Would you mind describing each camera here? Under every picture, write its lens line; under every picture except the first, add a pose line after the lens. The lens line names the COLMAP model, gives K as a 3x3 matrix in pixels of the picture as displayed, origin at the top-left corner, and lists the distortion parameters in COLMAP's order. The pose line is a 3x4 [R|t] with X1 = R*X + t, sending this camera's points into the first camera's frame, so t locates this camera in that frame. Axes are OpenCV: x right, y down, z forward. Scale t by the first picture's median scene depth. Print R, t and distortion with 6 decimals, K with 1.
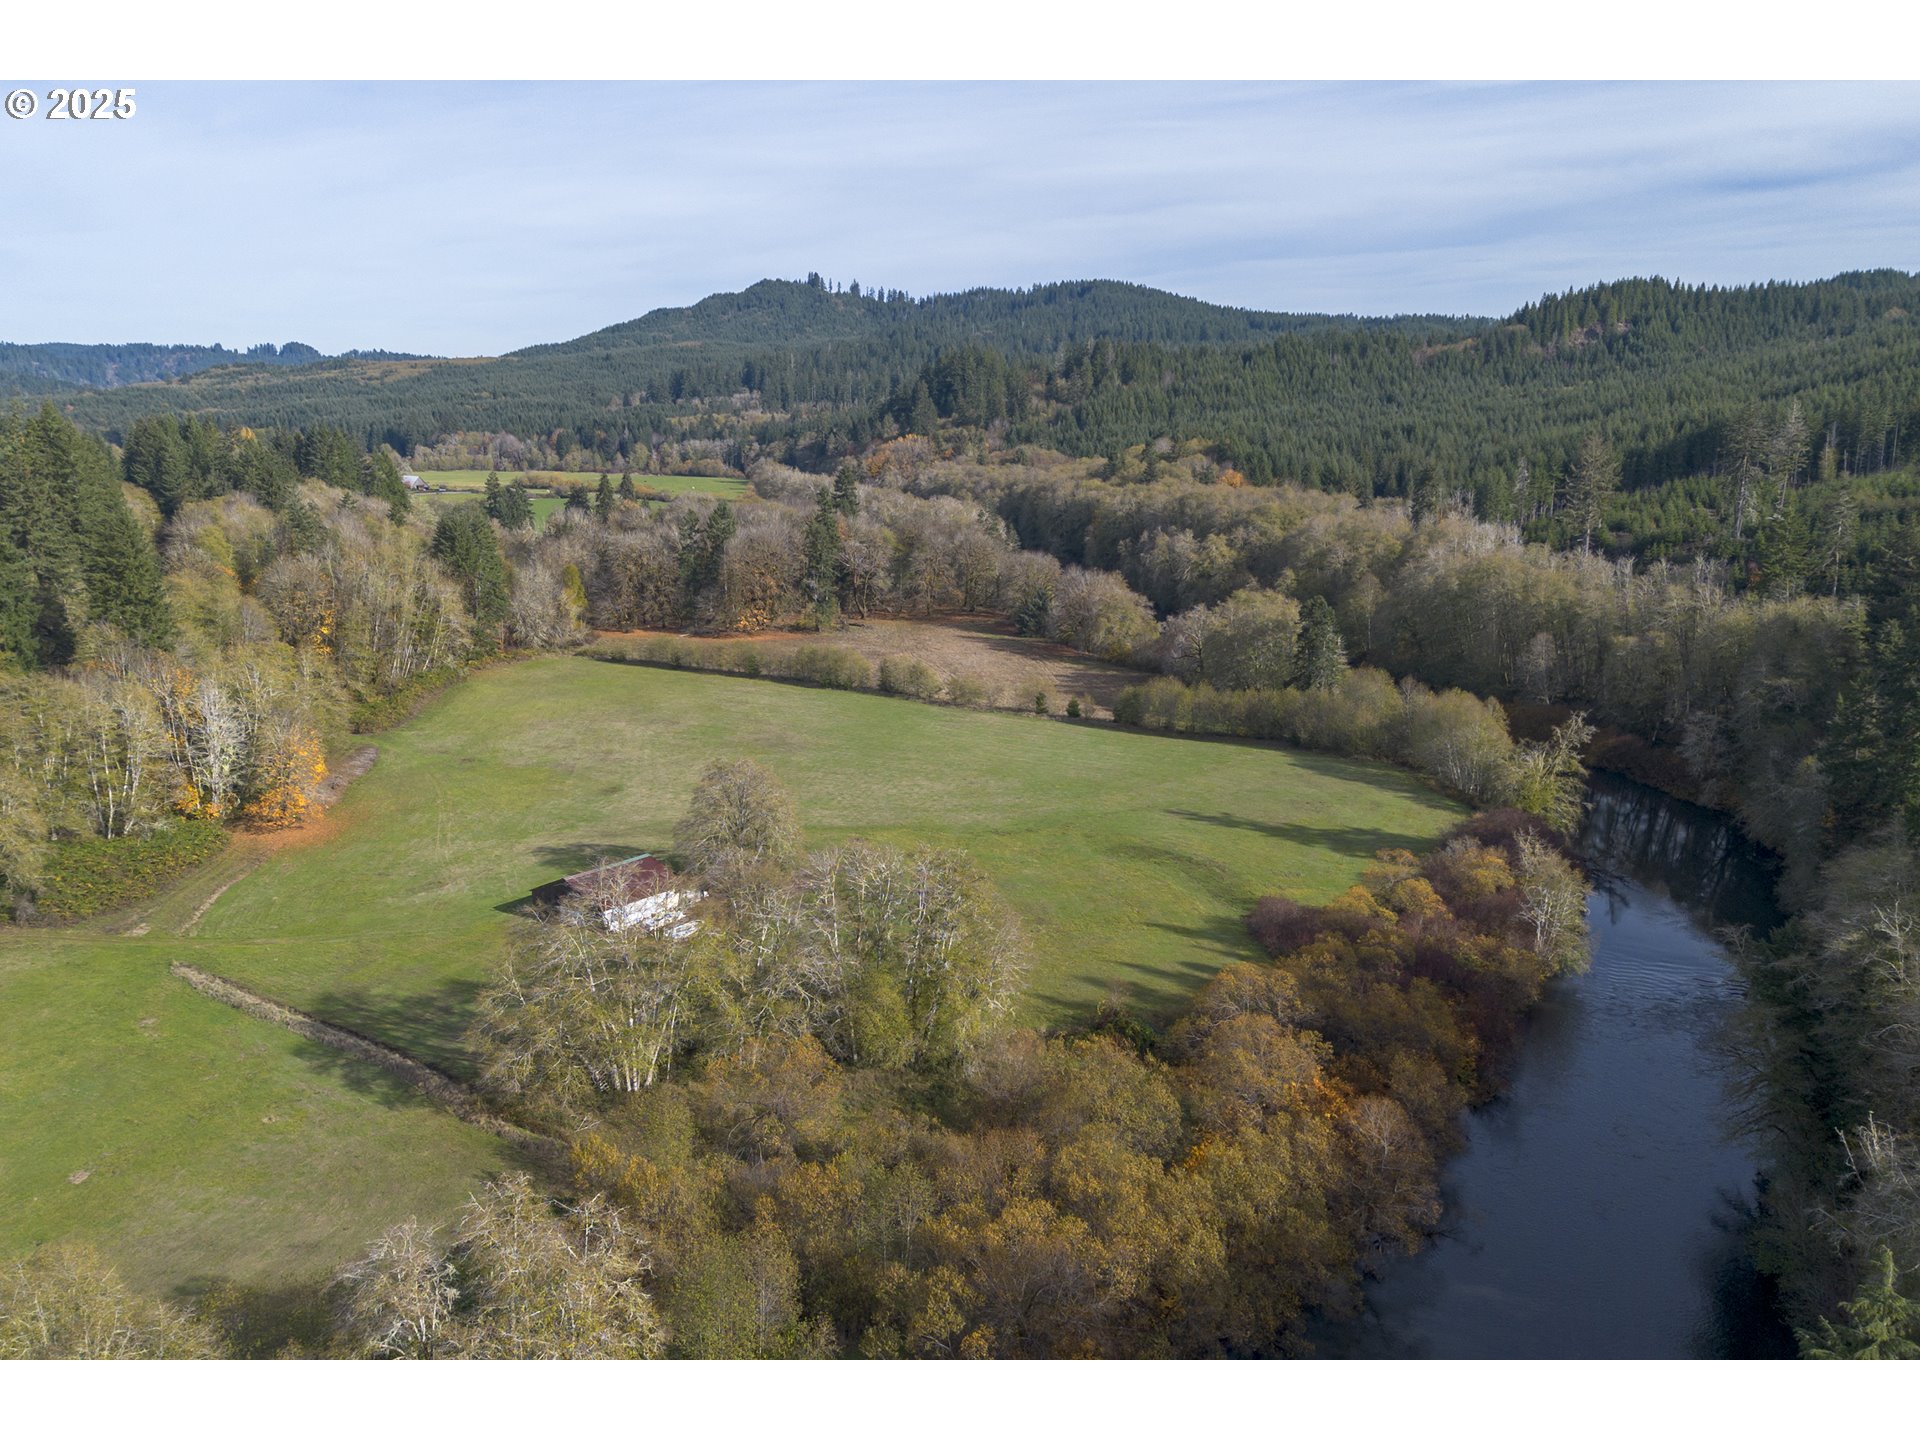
lens RADIAL K [[1620.8, 0, 966.2], [0, 1620.8, 722.3], [0, 0, 1]] dist [0.054791, -0.008485]
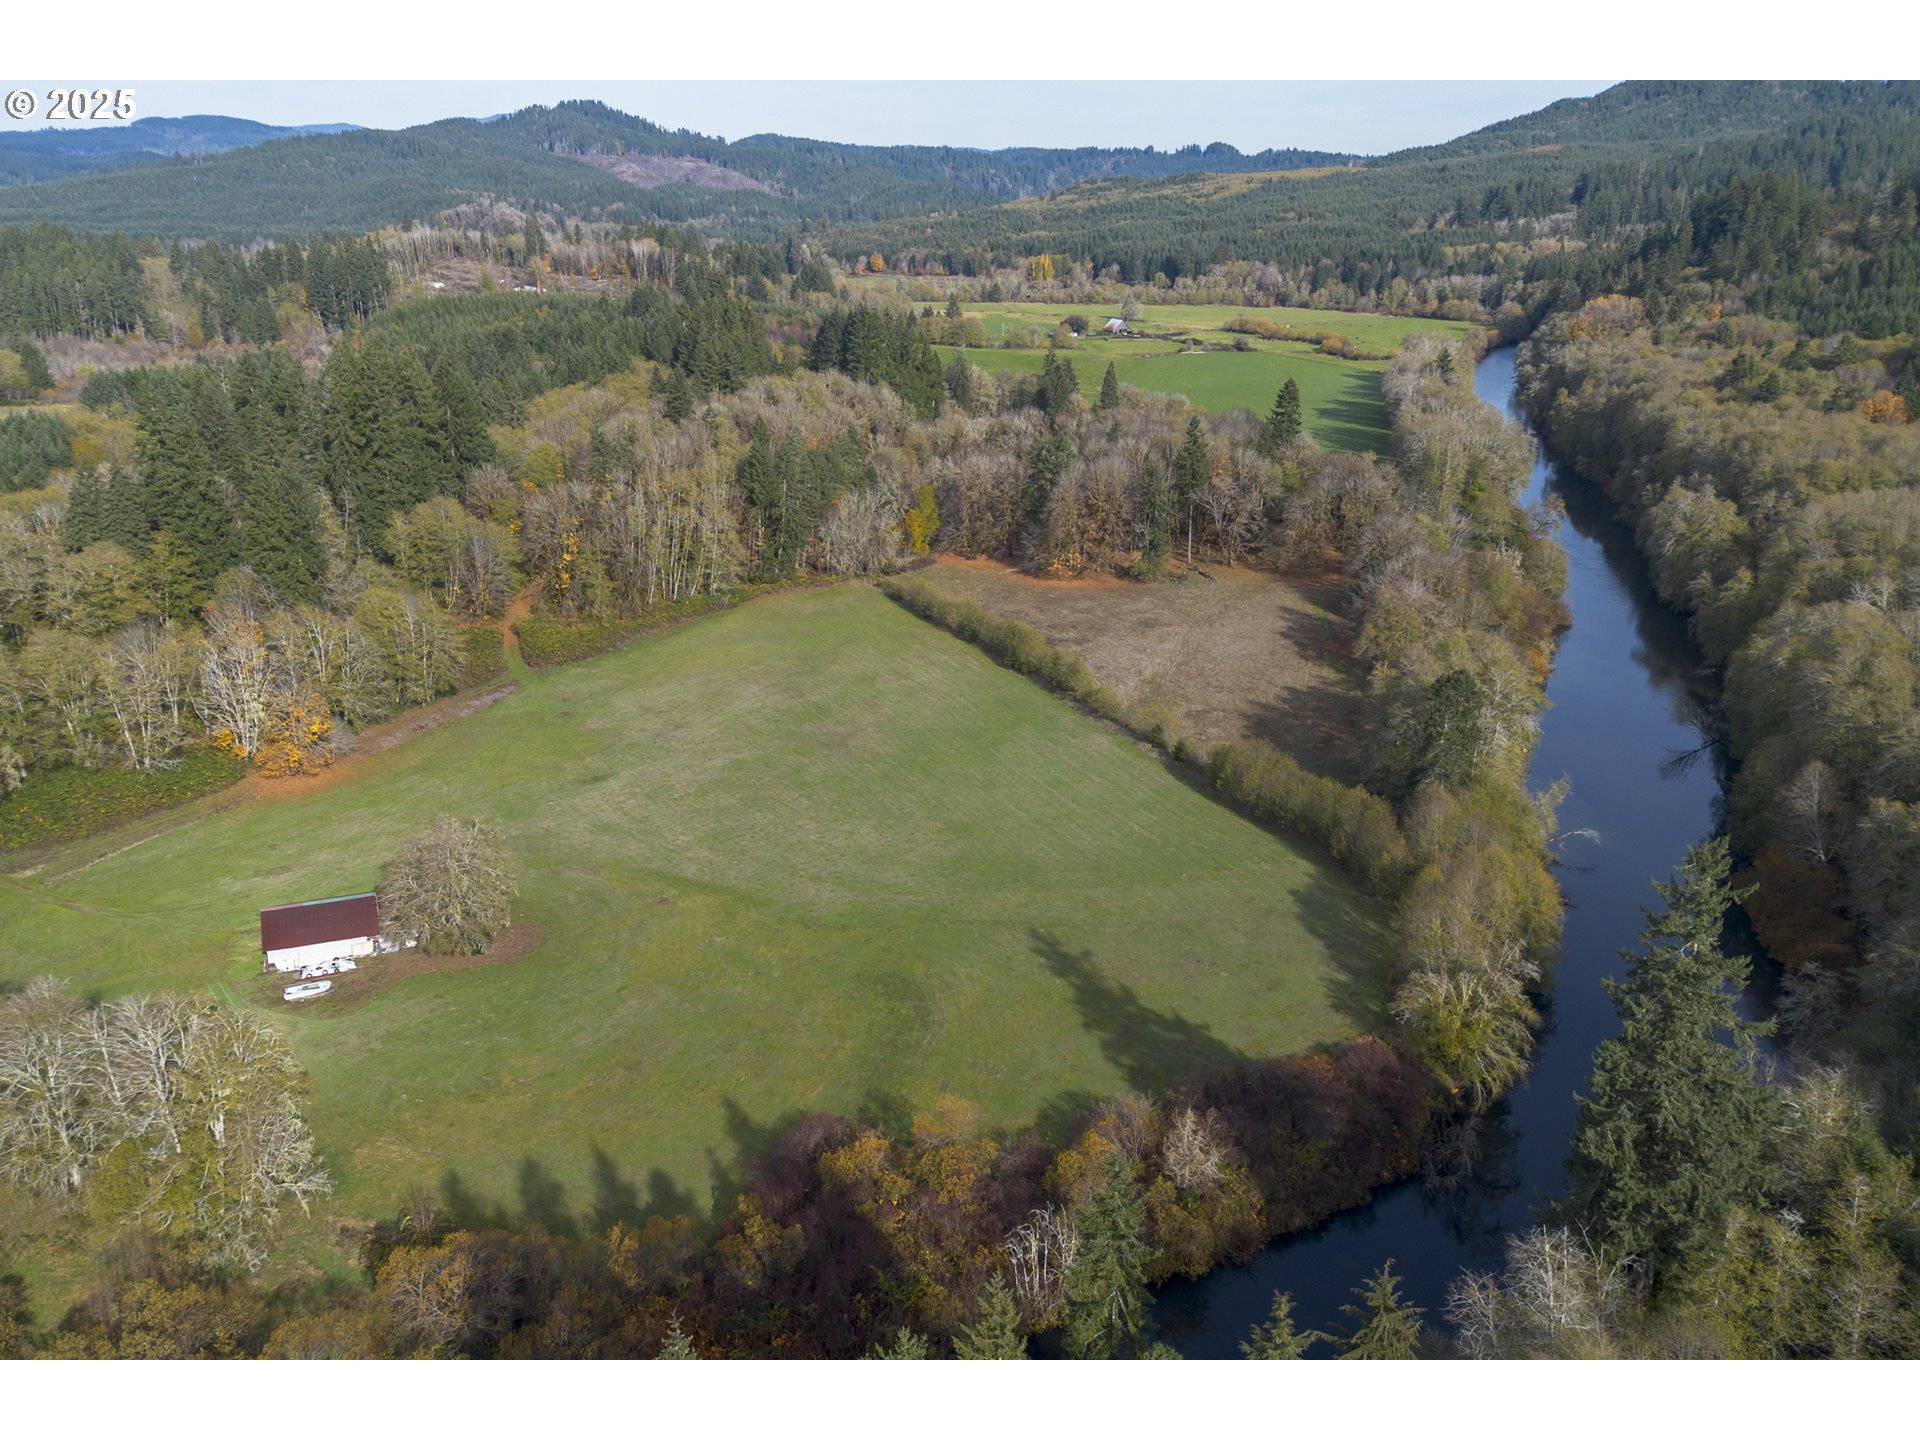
lens RADIAL K [[1620.8, 0, 966.2], [0, 1620.8, 722.3], [0, 0, 1]] dist [0.054791, -0.008485]
pose [[0.853099, 0.162690, -0.495737, 0.113367], [-0.102000, 0.983813, 0.147338, -0.039871], [0.511682, -0.075129, 0.855884, 0.060350]]
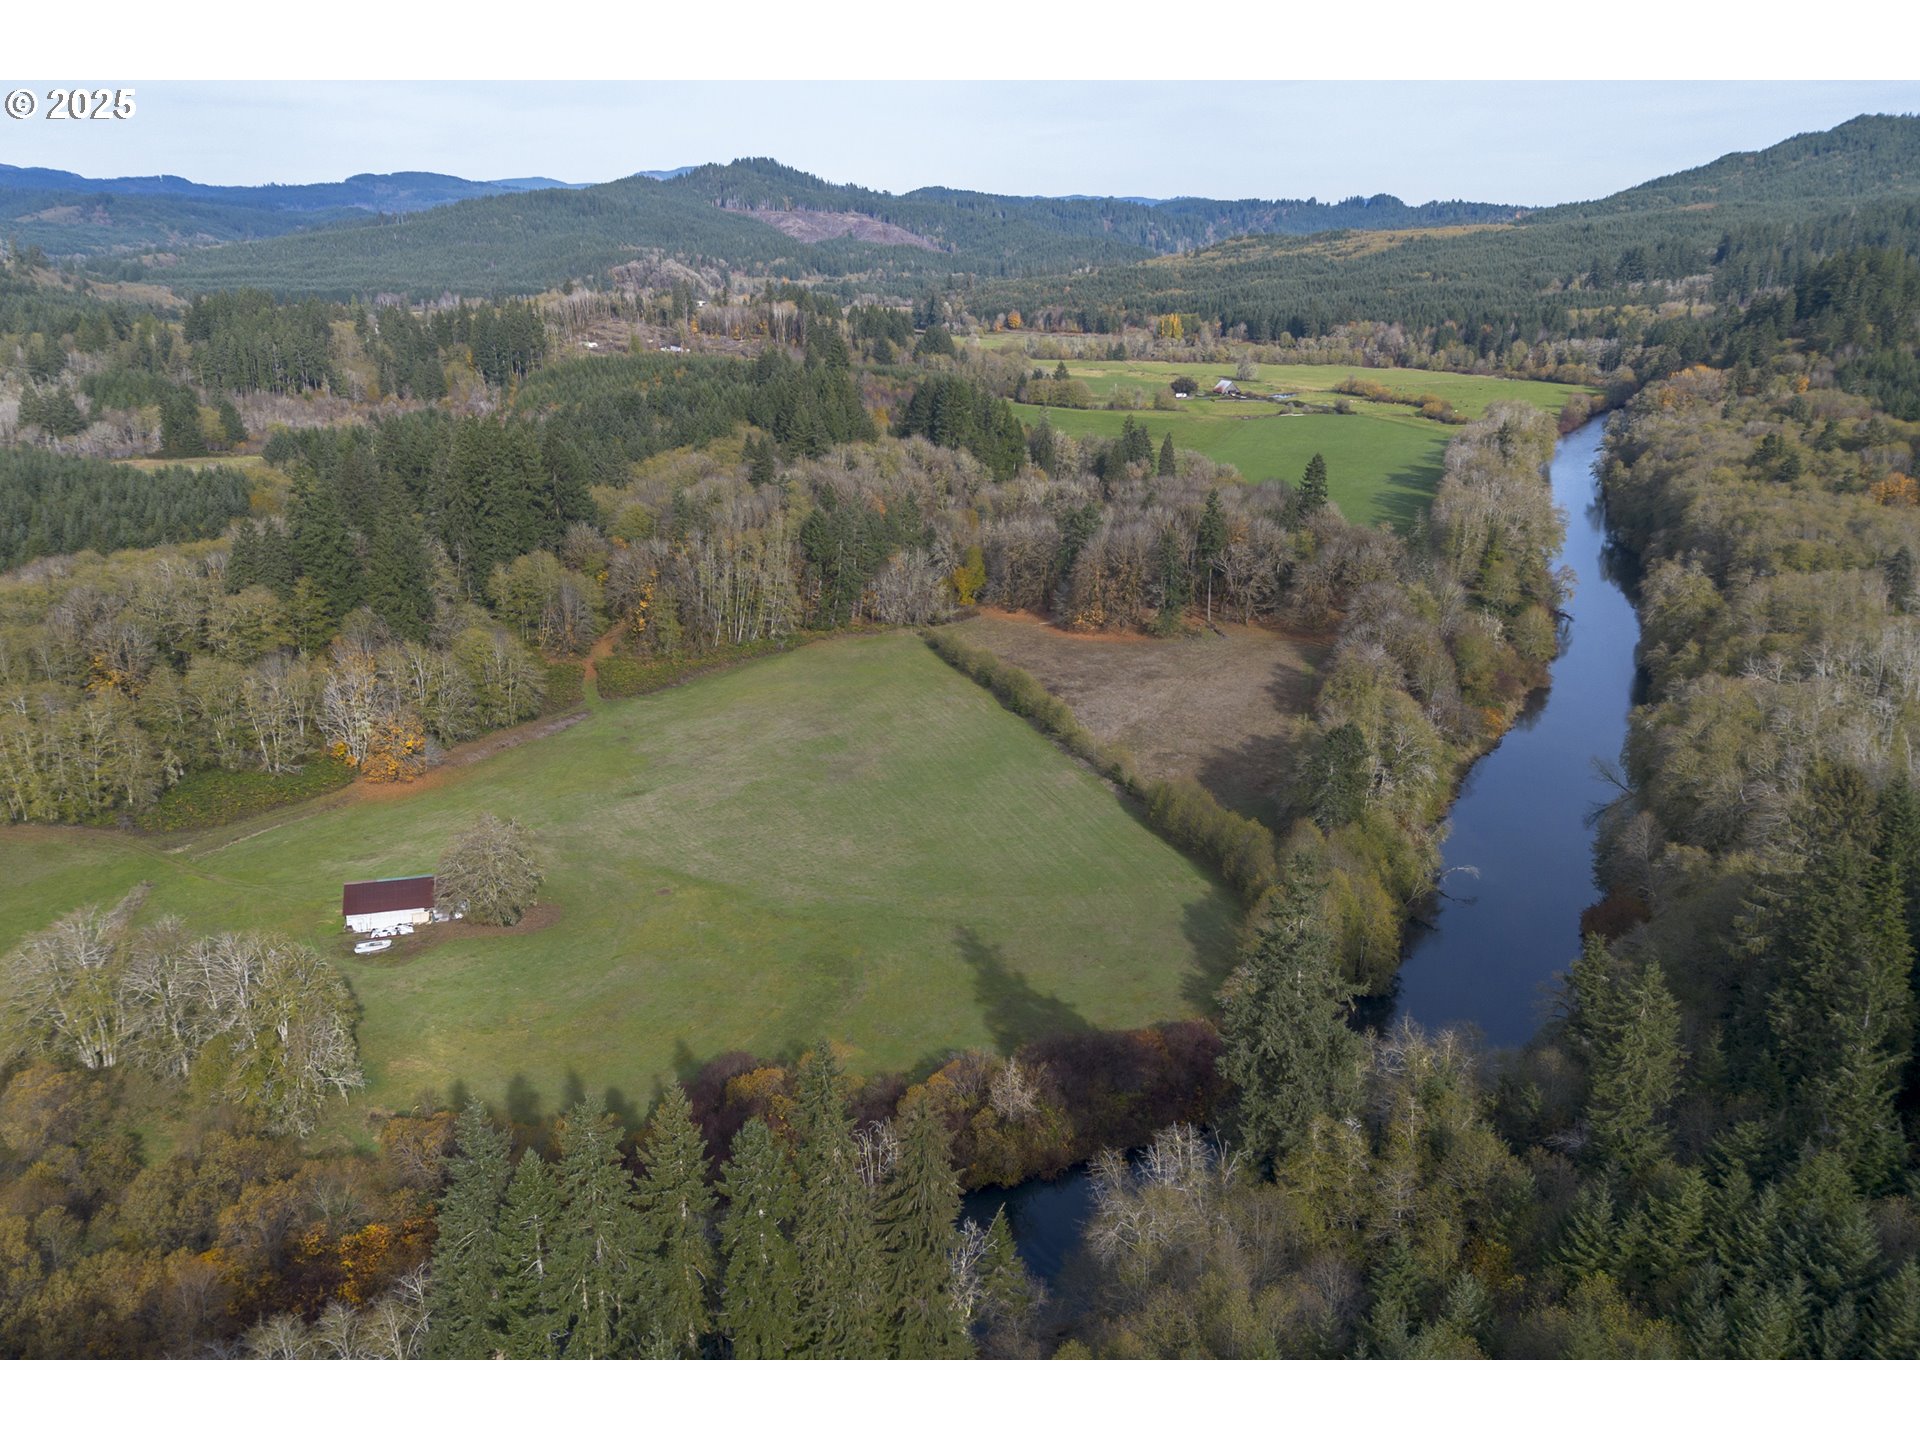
lens RADIAL K [[1620.8, 0, 966.2], [0, 1620.8, 722.3], [0, 0, 1]] dist [0.054791, -0.008485]
pose [[0.796721, 0.174582, -0.578582, 0.159742], [-0.119781, 0.983990, 0.131970, -0.047878], [0.592358, -0.035840, 0.804877, 0.041461]]
